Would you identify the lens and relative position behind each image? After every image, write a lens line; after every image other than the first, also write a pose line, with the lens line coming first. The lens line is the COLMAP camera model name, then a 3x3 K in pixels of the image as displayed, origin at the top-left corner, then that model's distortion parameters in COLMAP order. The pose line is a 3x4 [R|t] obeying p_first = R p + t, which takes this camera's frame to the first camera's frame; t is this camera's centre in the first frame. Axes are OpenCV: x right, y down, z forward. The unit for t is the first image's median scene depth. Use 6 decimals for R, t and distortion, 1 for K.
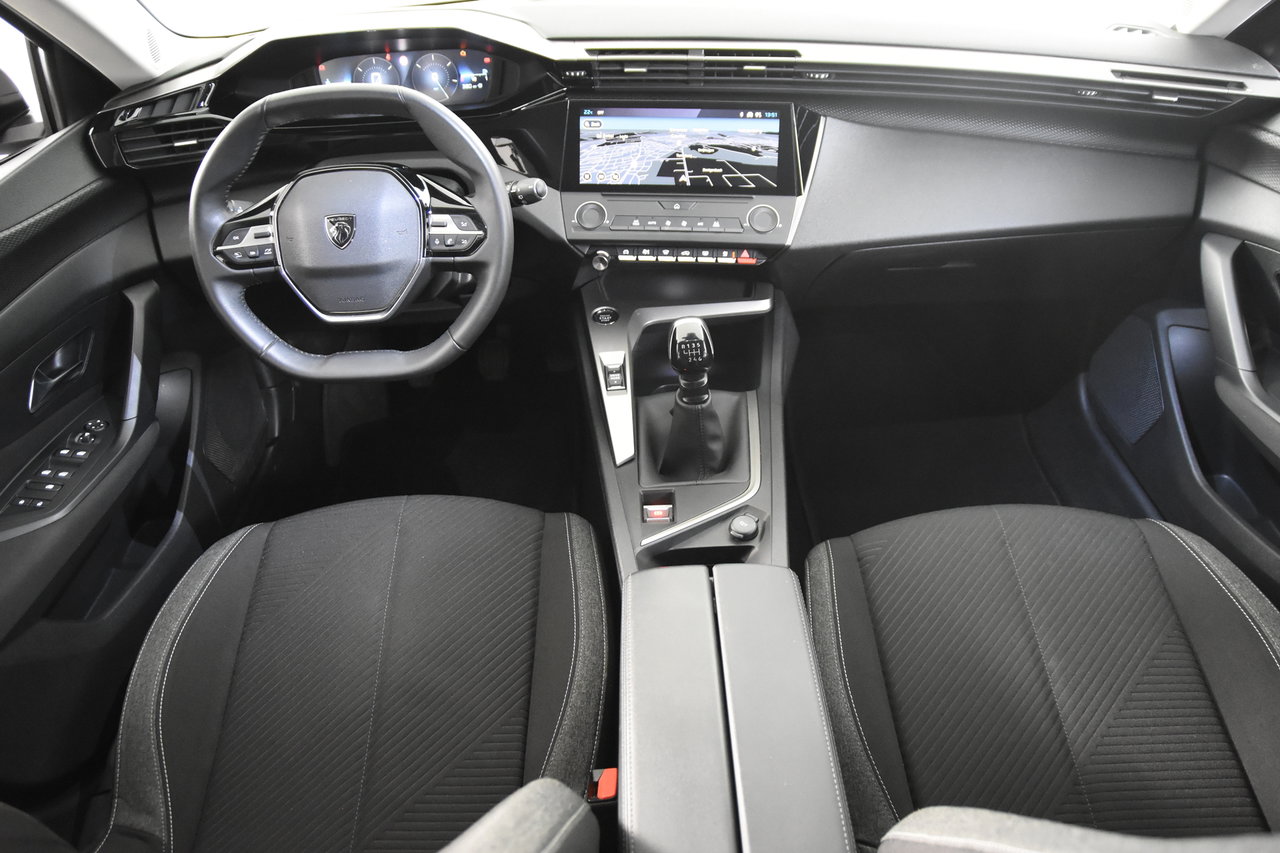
lens RADIAL K [[942.3, 0, 642.0], [0, 942.3, 433.9], [0, 0, 1]] dist [-0.132988, 0.091202]
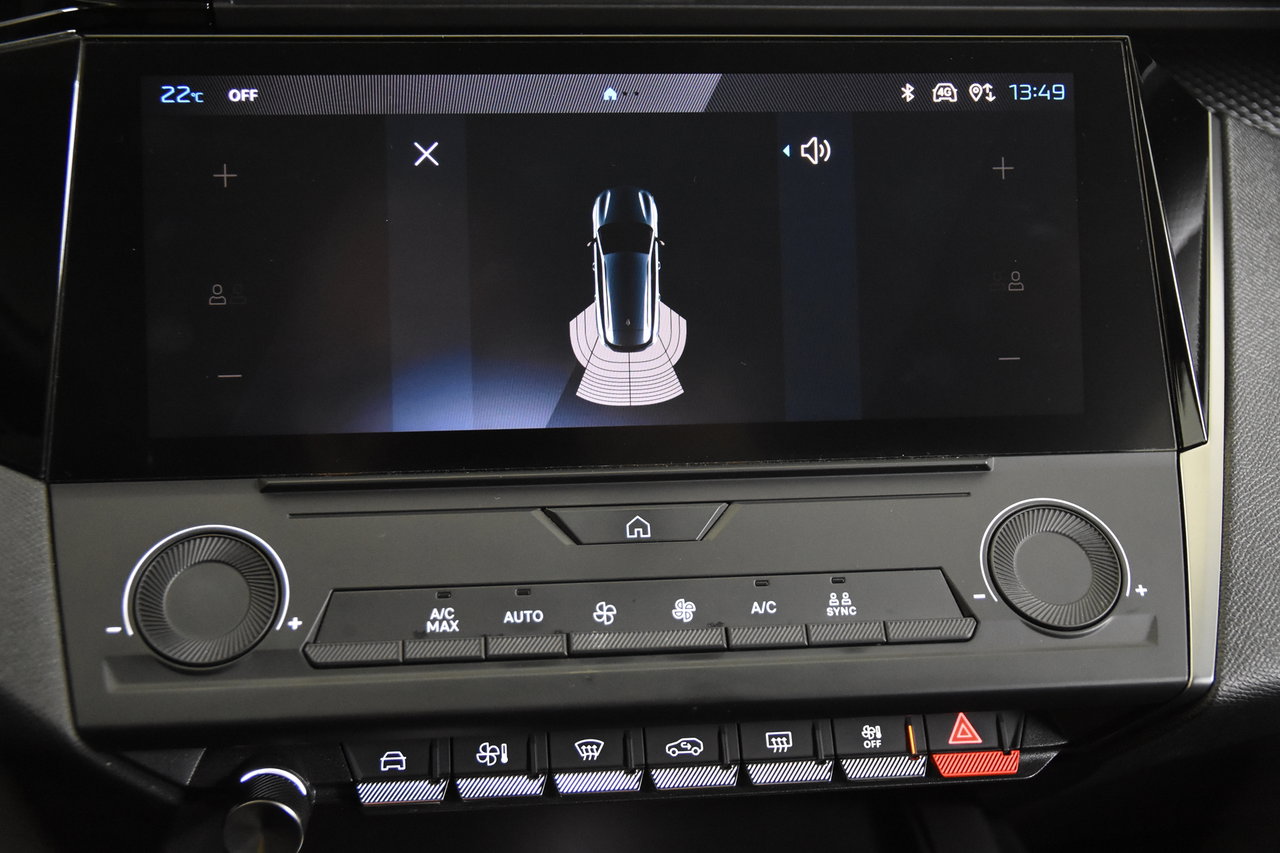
lens RADIAL K [[1607.6, 0, 634.8], [0, 1607.6, 428.7], [0, 0, 1]] dist [0.010568, 0.000000]
pose [[0.982733, -0.041733, 0.180262, -0.026543], [0.090492, 0.958173, -0.271505, -0.171814], [-0.161392, 0.283130, 0.945405, 0.673767]]
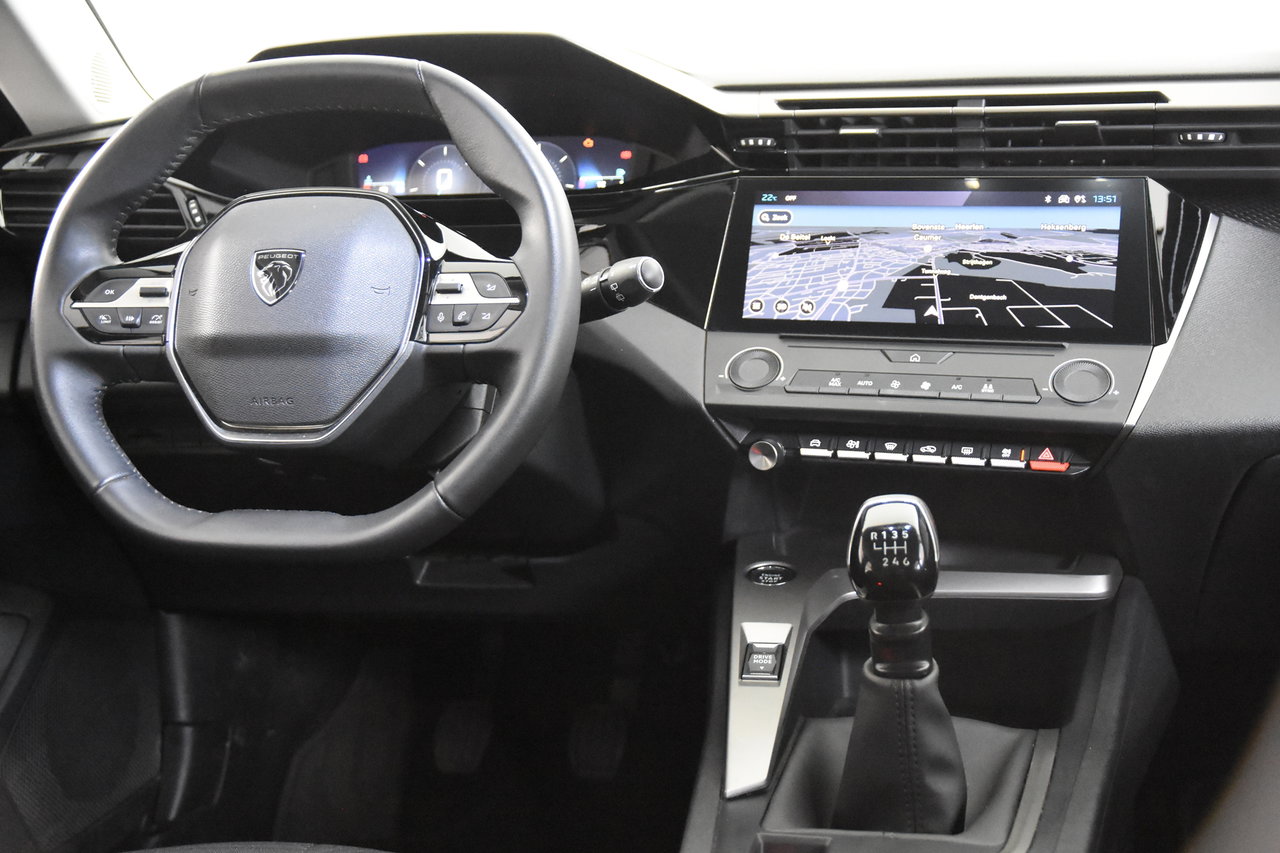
lens RADIAL K [[1607.6, 0, 632.0], [0, 1607.6, 435.3], [0, 0, 1]] dist [0.010568, 0.000000]
pose [[0.965924, 0.053139, -0.253311, 0.117600], [-0.159165, 0.893716, -0.419450, 0.207598], [0.204099, 0.445475, 0.871720, 0.196254]]
